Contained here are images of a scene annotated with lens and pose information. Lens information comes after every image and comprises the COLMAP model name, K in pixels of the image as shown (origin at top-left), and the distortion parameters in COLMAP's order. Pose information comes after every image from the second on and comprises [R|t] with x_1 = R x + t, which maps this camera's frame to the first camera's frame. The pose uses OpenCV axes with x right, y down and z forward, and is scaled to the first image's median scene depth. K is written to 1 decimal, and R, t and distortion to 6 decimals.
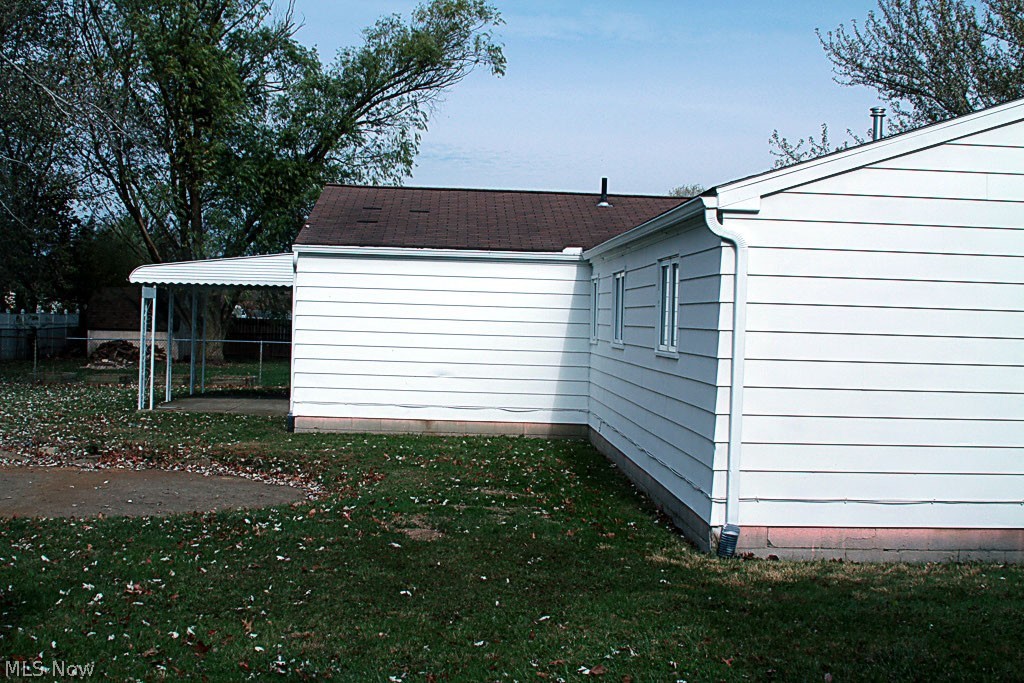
lens RADIAL K [[1315.7, 0, 512.0], [0, 1315.7, 341.5], [0, 0, 1]] dist [-0.004326, -0.008427]
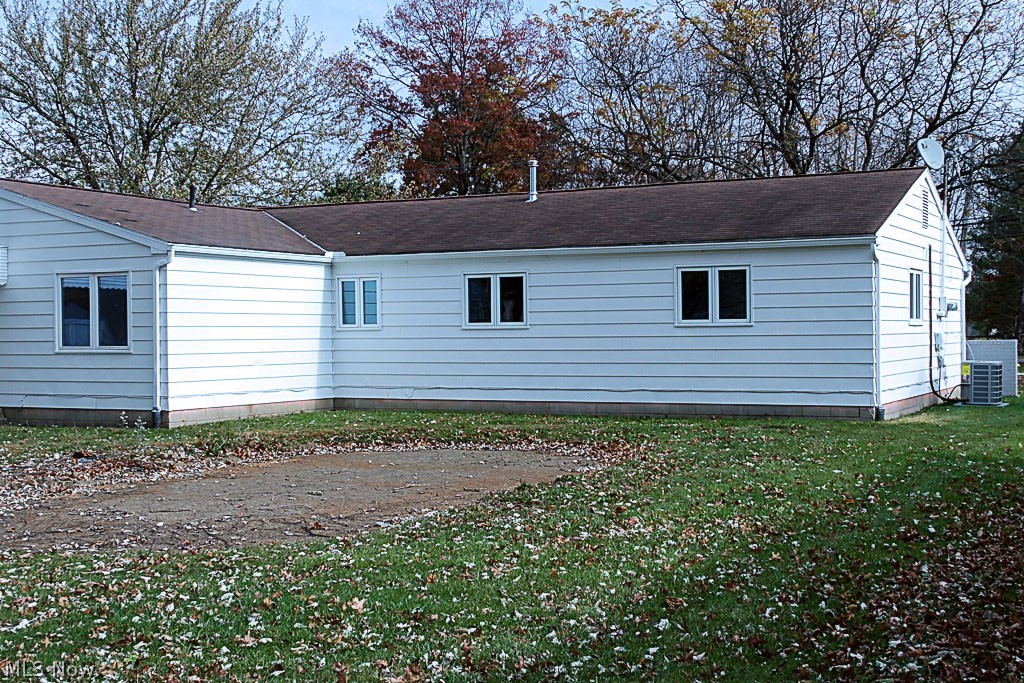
lens RADIAL K [[1315.7, 0, 512.0], [0, 1315.7, 341.5], [0, 0, 1]] dist [-0.004326, -0.008427]
pose [[0.498007, -0.040807, 0.866212, -0.908101], [0.044637, 0.998774, 0.021389, -0.007395], [-0.866023, 0.028013, 0.499218, 0.253362]]
